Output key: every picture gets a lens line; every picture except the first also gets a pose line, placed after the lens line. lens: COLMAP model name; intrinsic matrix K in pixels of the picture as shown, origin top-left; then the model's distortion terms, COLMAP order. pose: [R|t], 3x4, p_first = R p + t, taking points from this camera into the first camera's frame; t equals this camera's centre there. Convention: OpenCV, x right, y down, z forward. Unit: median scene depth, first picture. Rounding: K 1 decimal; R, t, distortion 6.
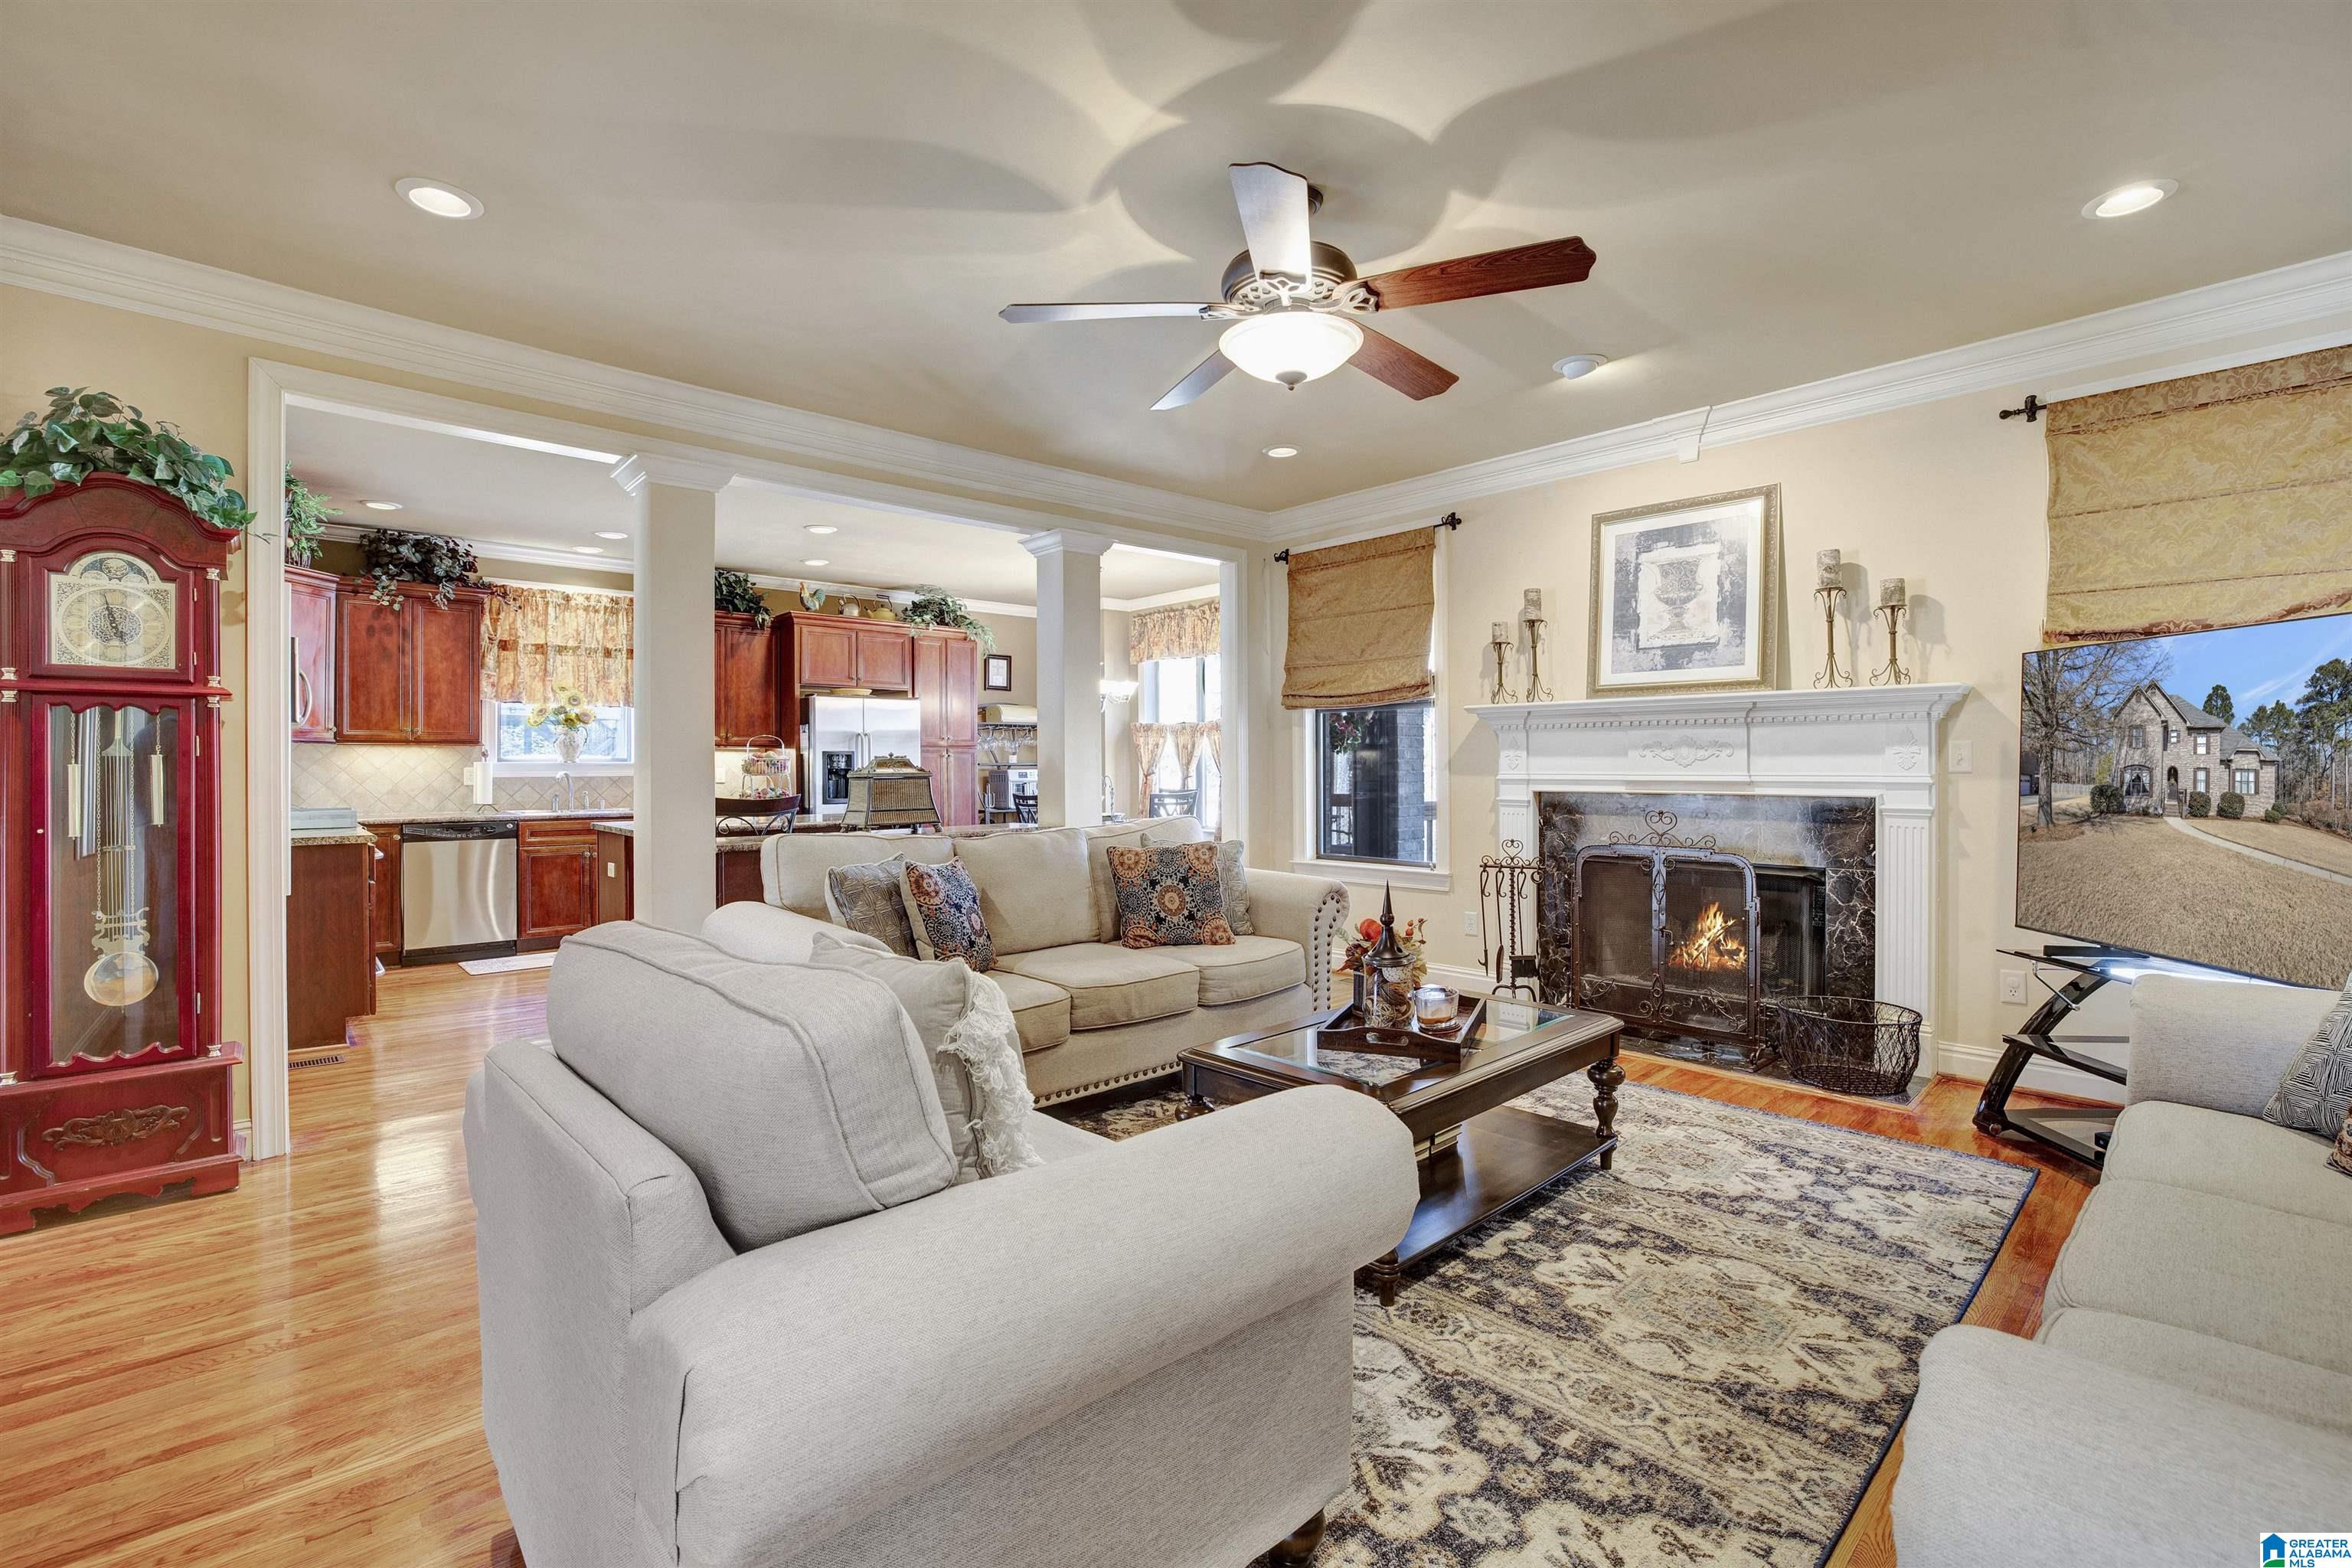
lens RADIAL K [[1009.4, 0, 1163.3], [0, 1009.4, 767.1], [0, 0, 1]] dist [-0.026994, 0.003638]
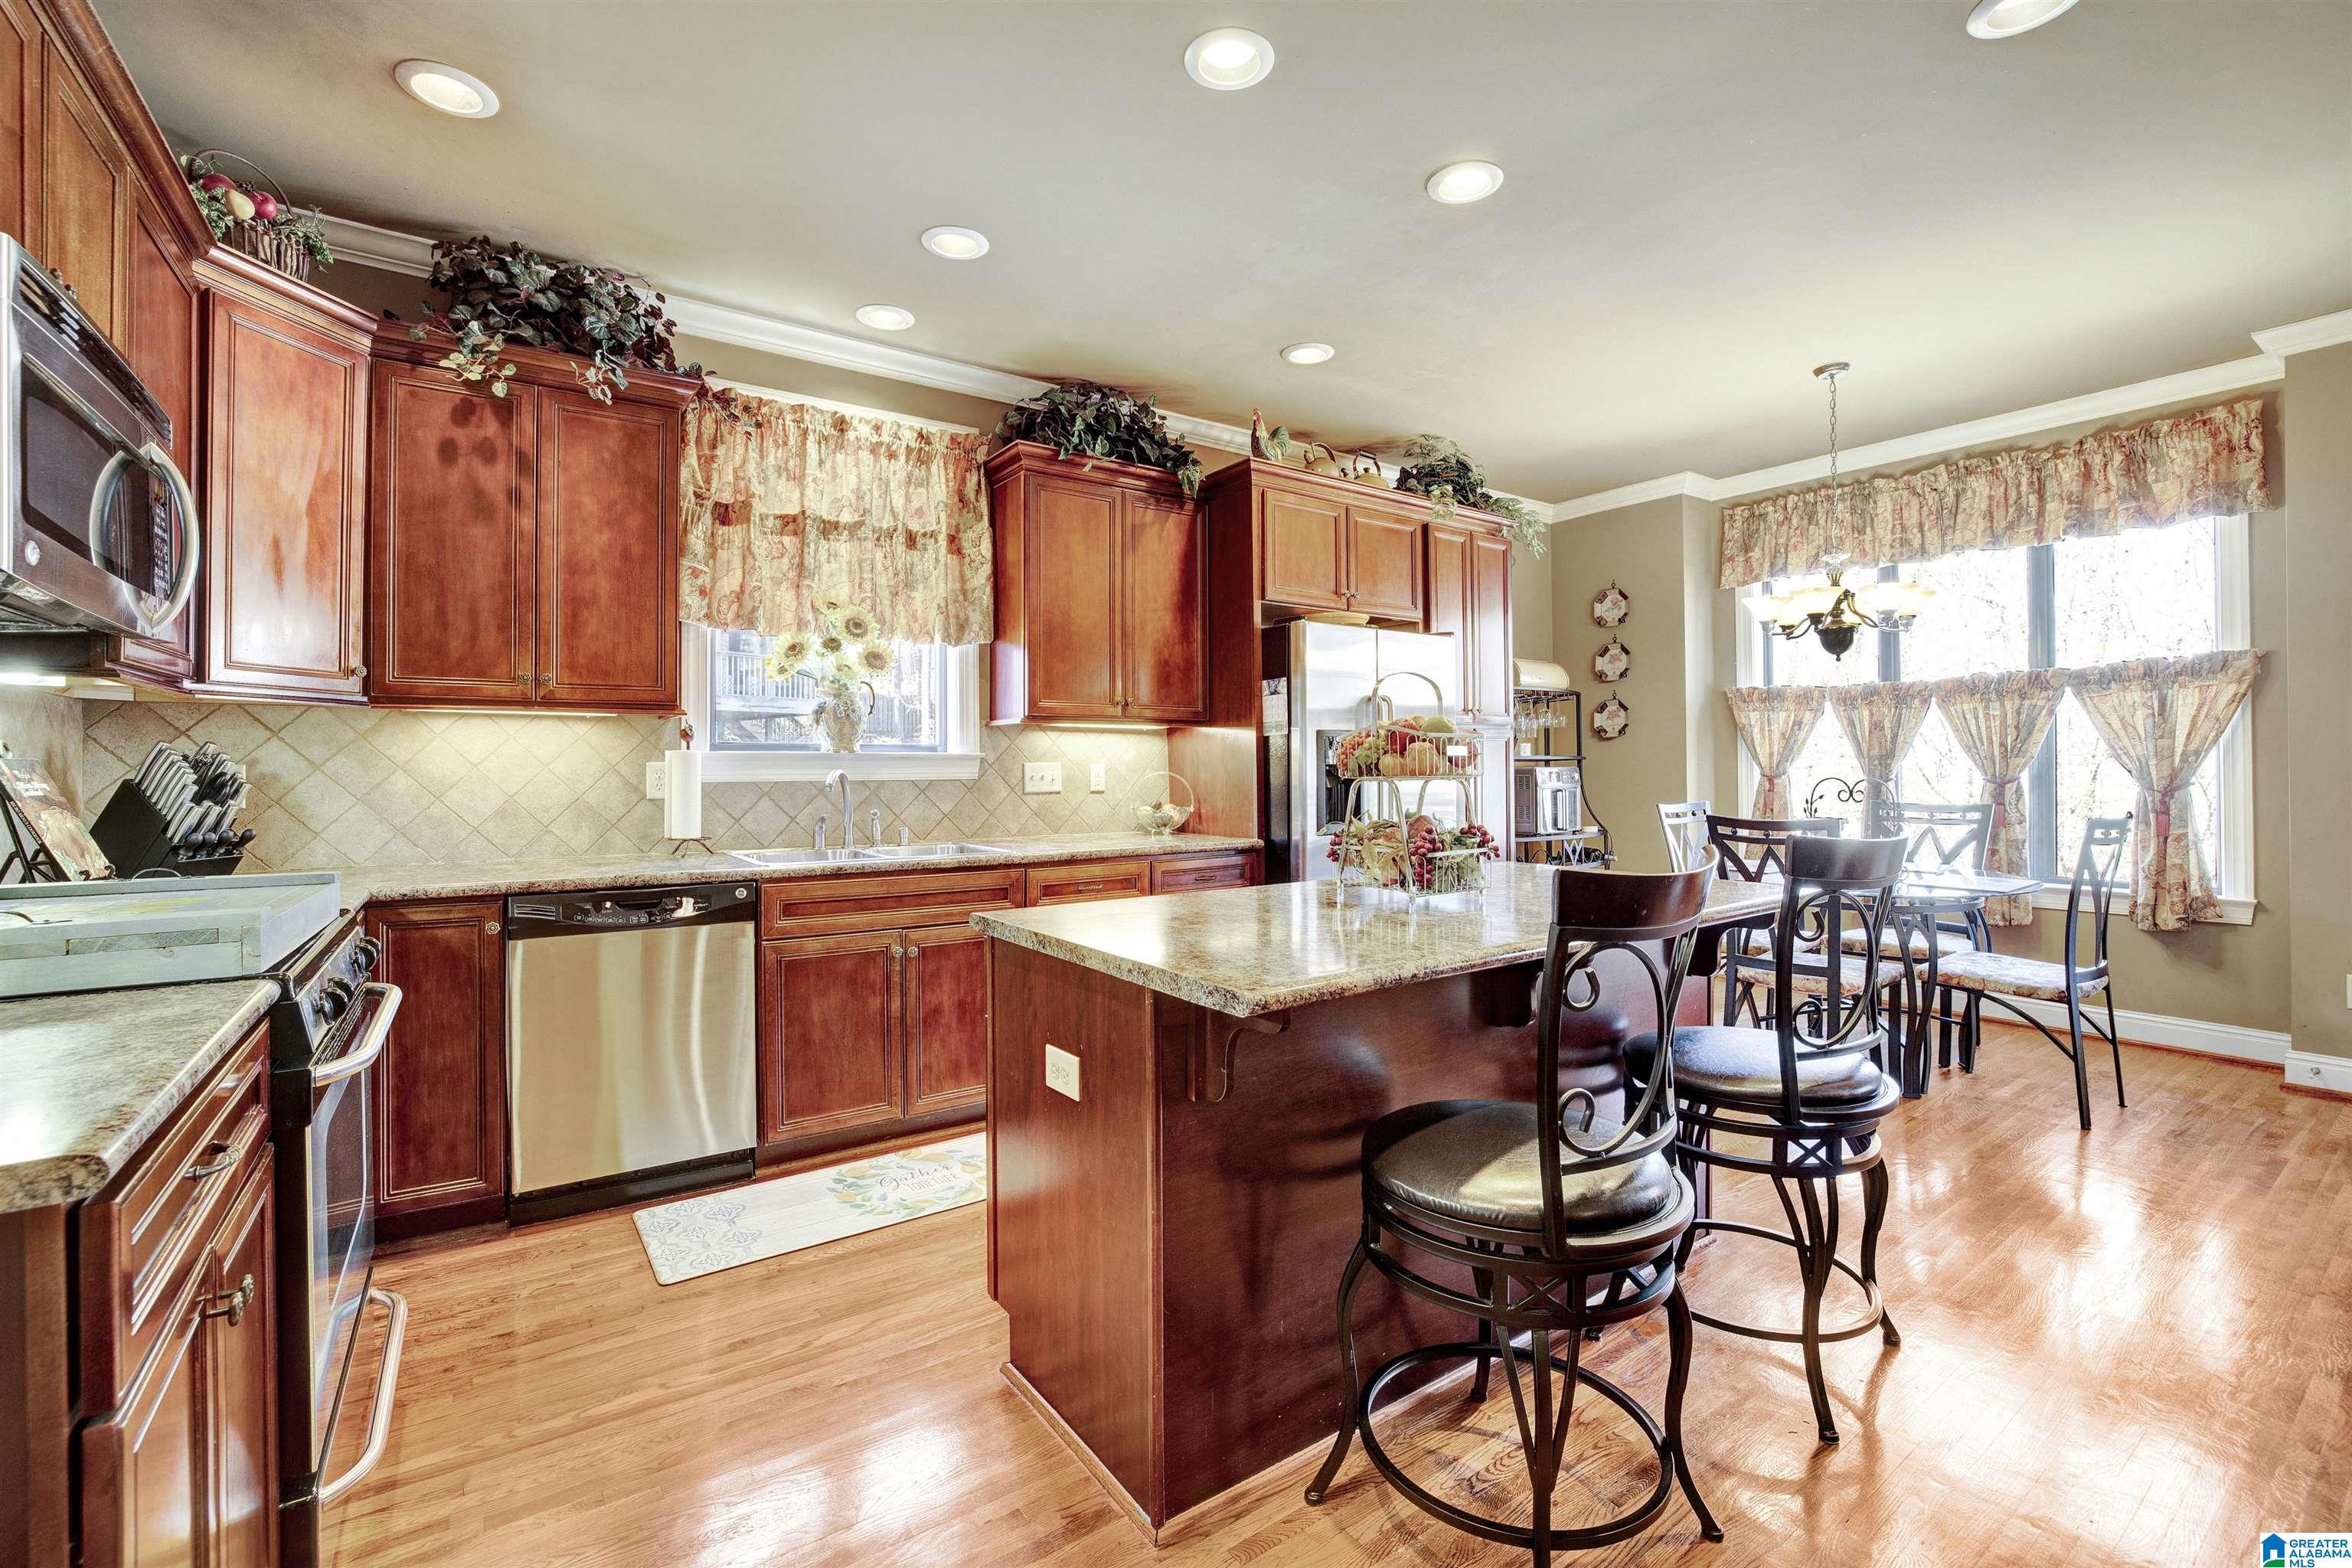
lens RADIAL K [[1009.4, 0, 1179.4], [0, 1009.4, 767.3], [0, 0, 1]] dist [-0.026994, 0.003638]
pose [[0.991133, -0.001134, -0.132870, -0.403667], [0.000753, 0.999995, -0.002916, 0.004524], [0.132873, 0.002790, 0.991129, 0.585732]]
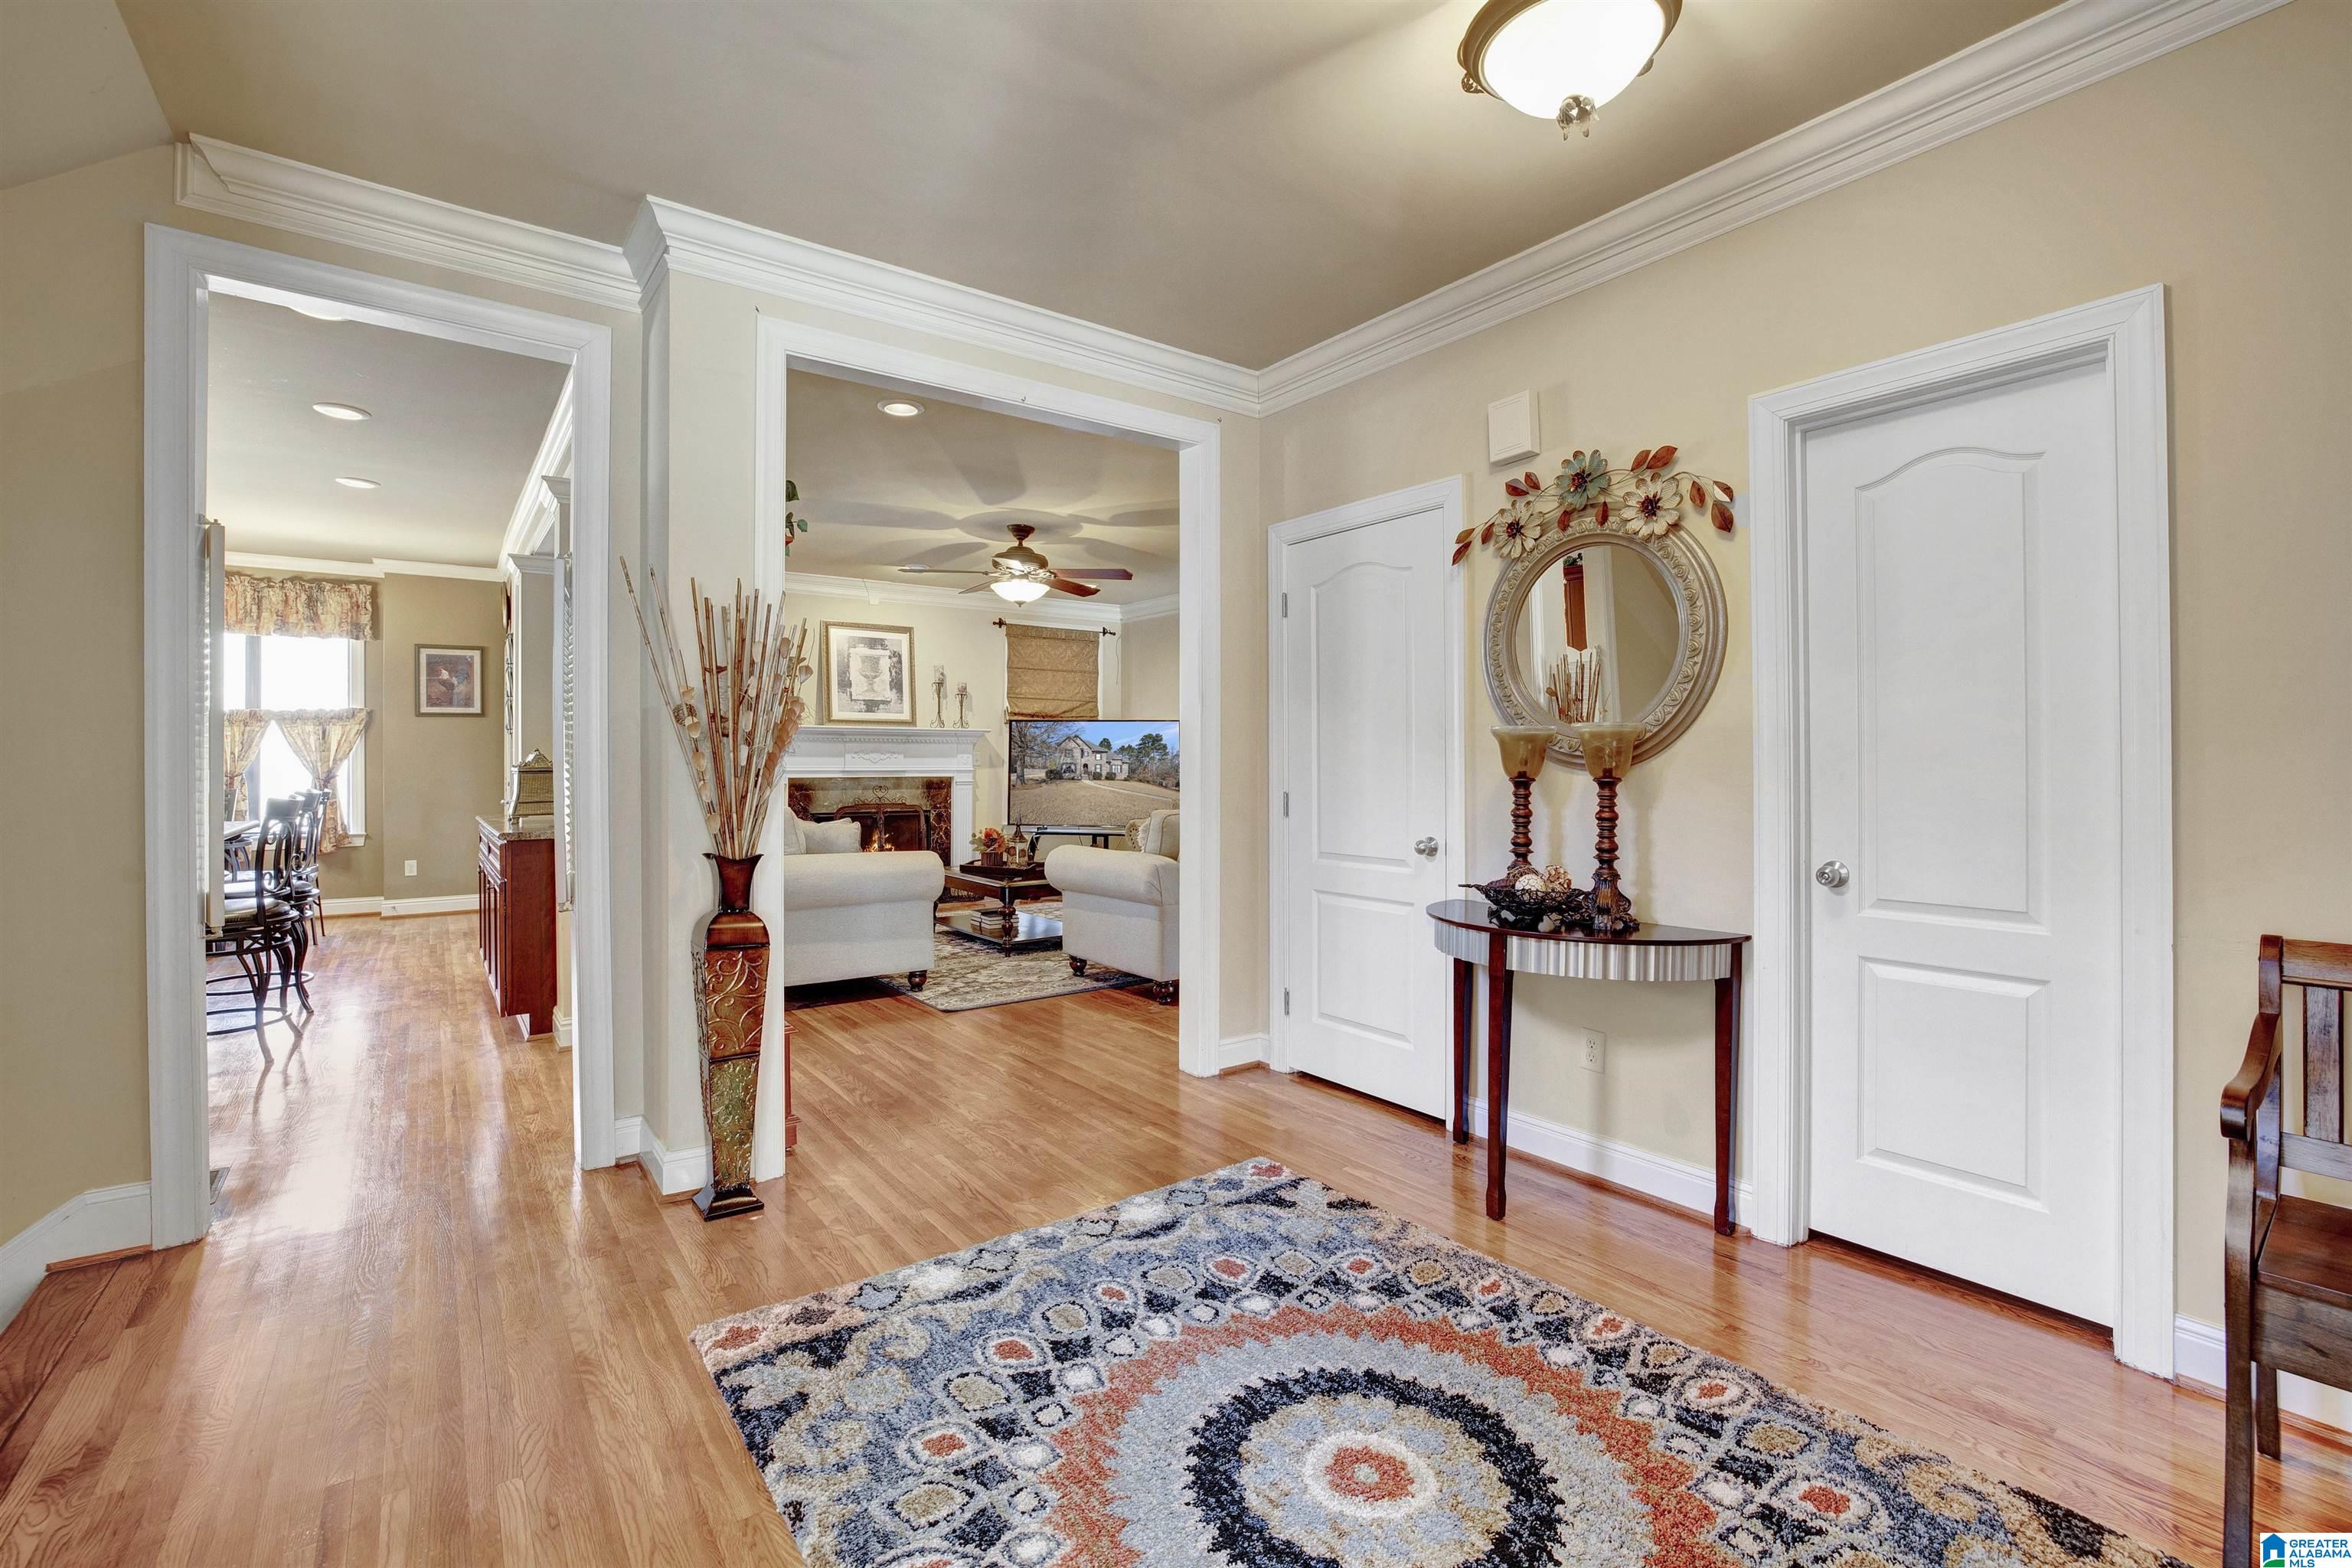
lens RADIAL K [[1009.4, 0, 1153.5], [0, 1009.4, 762.1], [0, 0, 1]] dist [-0.026994, 0.003638]
pose [[0.116628, 0.003039, 0.993171, -0.930789], [0.002115, 0.999992, -0.003308, 0.003517], [-0.993173, 0.002486, 0.116621, 0.165576]]
